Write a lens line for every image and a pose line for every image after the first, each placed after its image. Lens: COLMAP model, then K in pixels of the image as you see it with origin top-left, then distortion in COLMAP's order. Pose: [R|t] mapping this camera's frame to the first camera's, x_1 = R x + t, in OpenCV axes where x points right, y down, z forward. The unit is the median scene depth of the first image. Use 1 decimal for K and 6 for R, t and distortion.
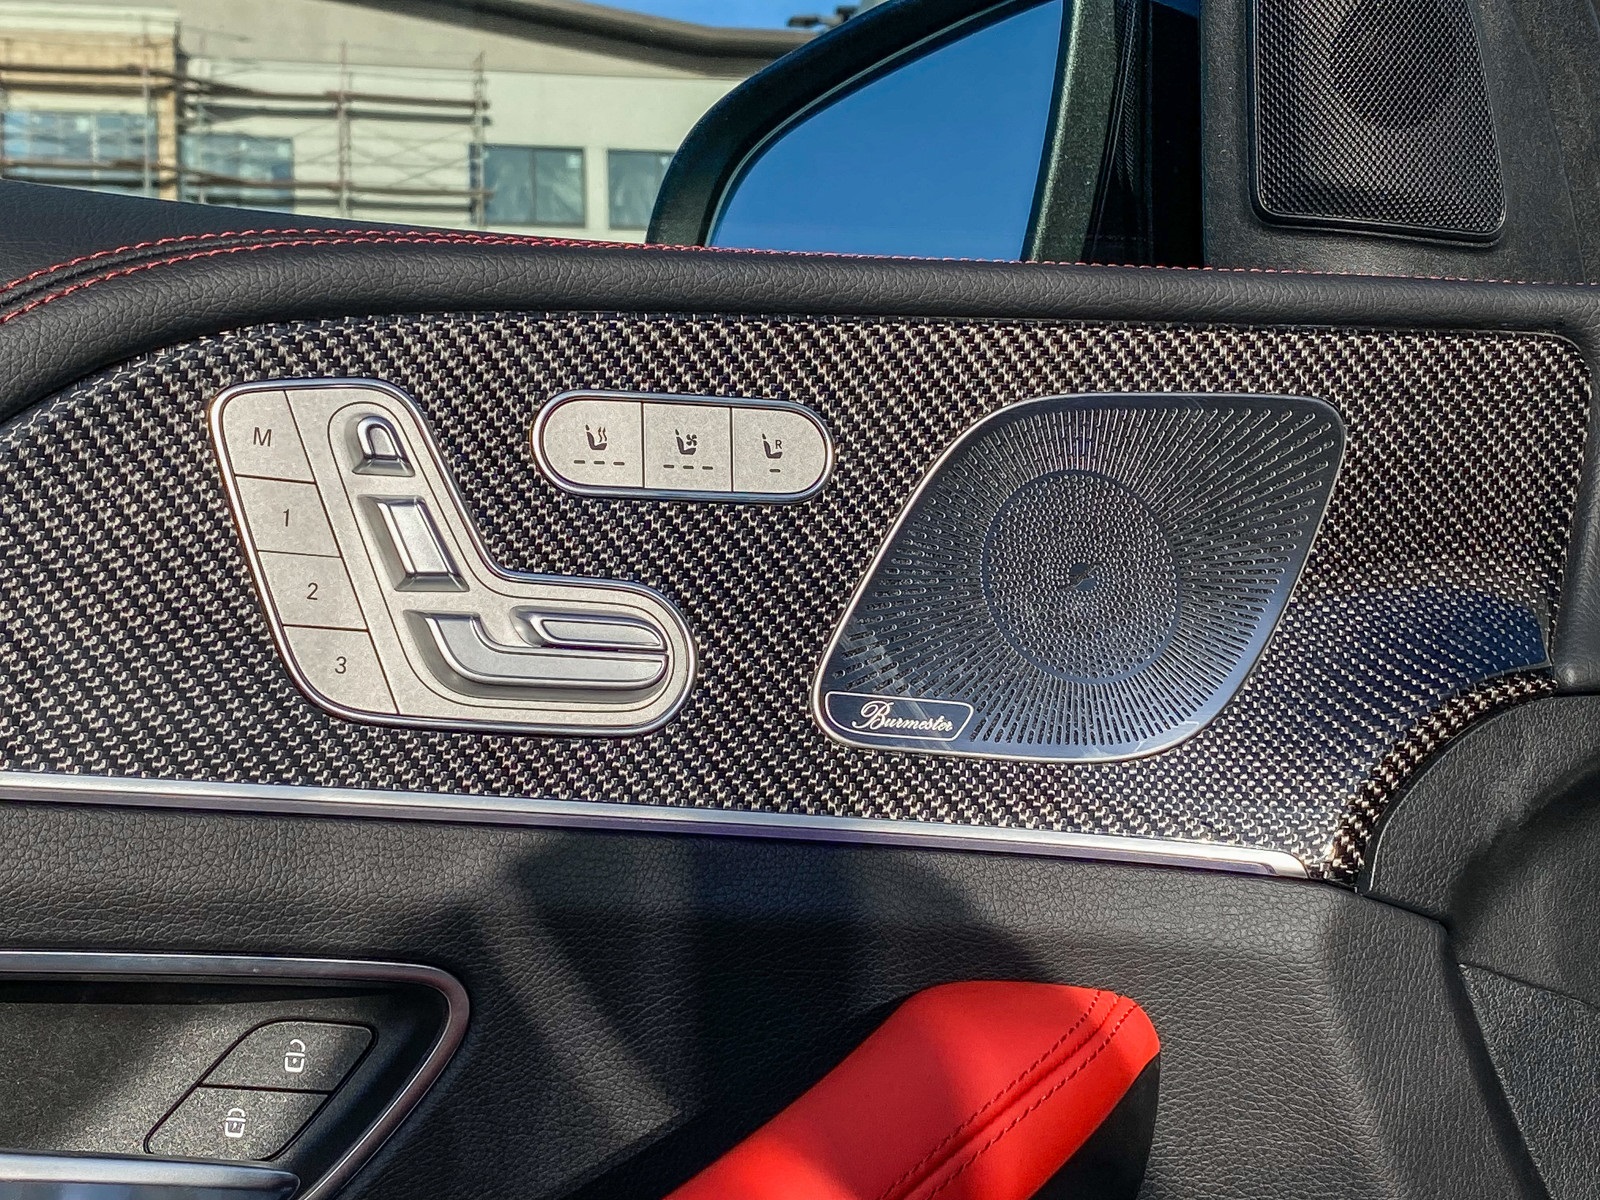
lens RADIAL K [[2371.8, 0, 737.6], [0, 2371.8, 591.1], [0, 0, 1]] dist [0.107743, 0.000000]
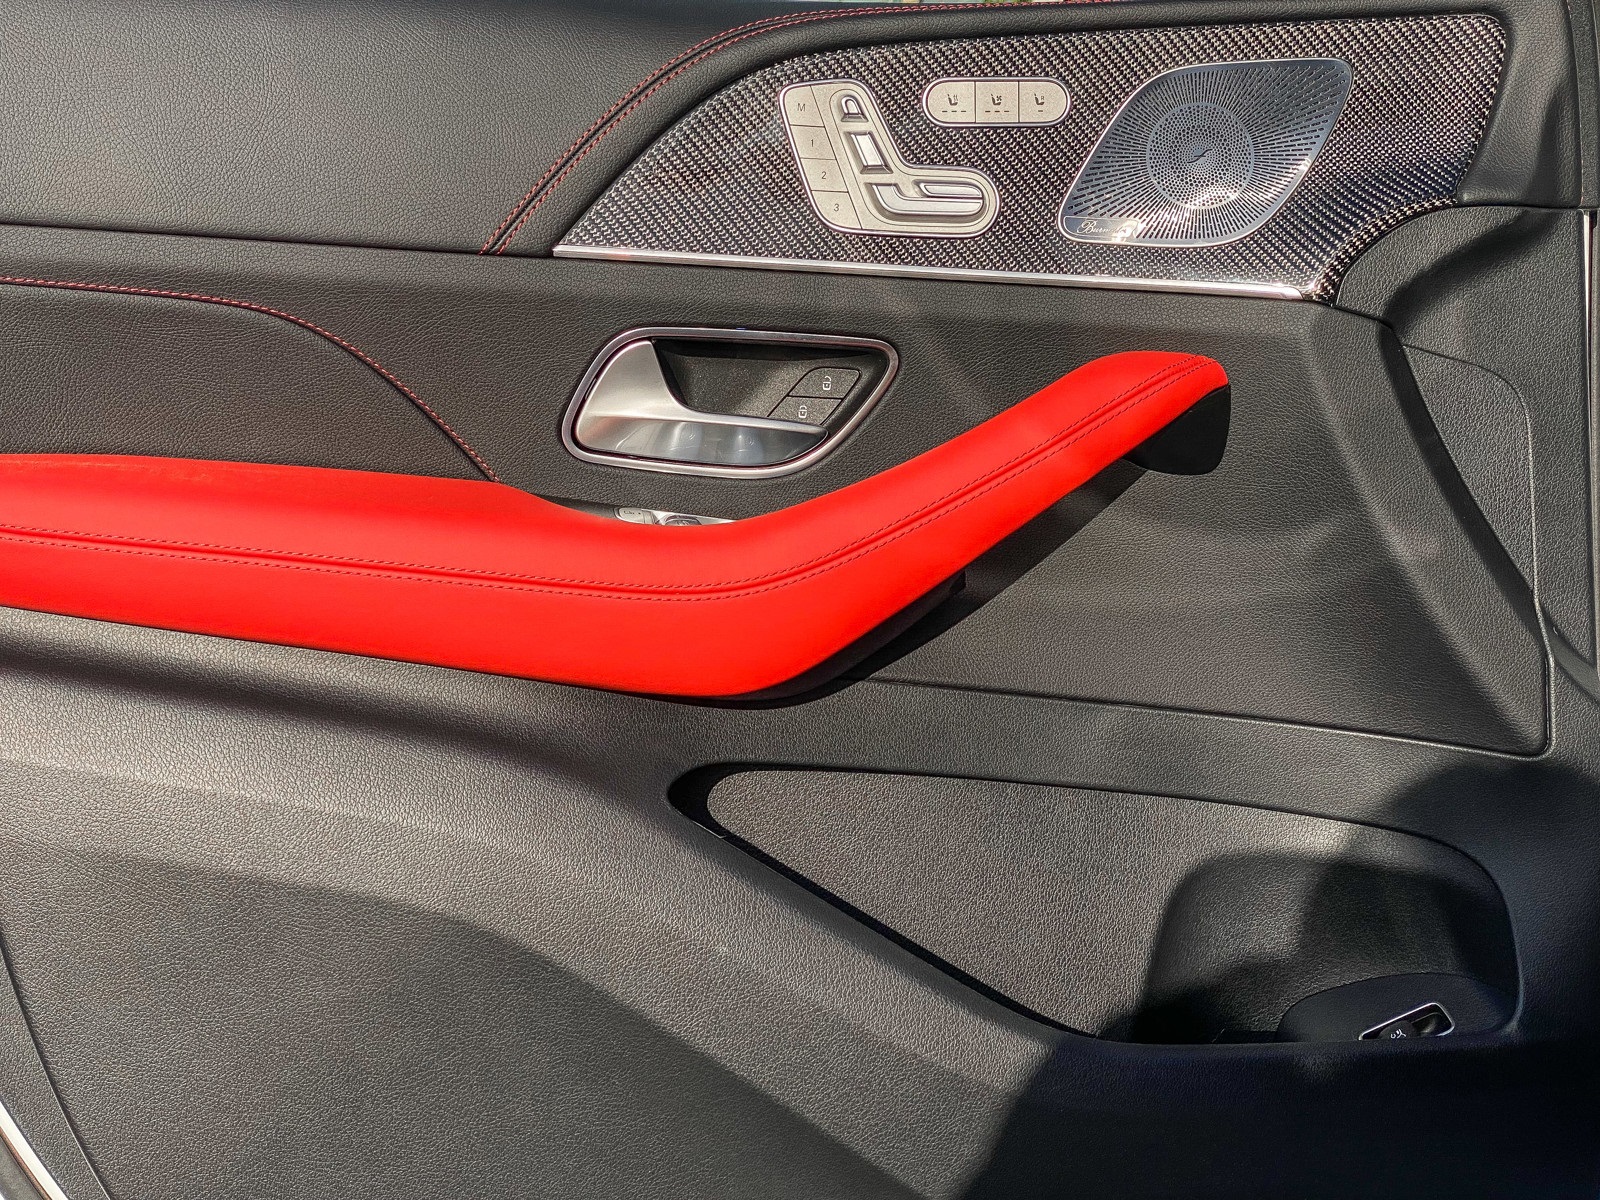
lens RADIAL K [[2371.8, 0, 802.6], [0, 2371.8, 596.2], [0, 0, 1]] dist [0.107743, 0.000000]
pose [[0.957720, 0.012900, -0.287413, 0.447058], [0.029650, 0.989249, 0.143201, 0.069413], [0.286170, -0.145668, 0.947041, -1.187206]]
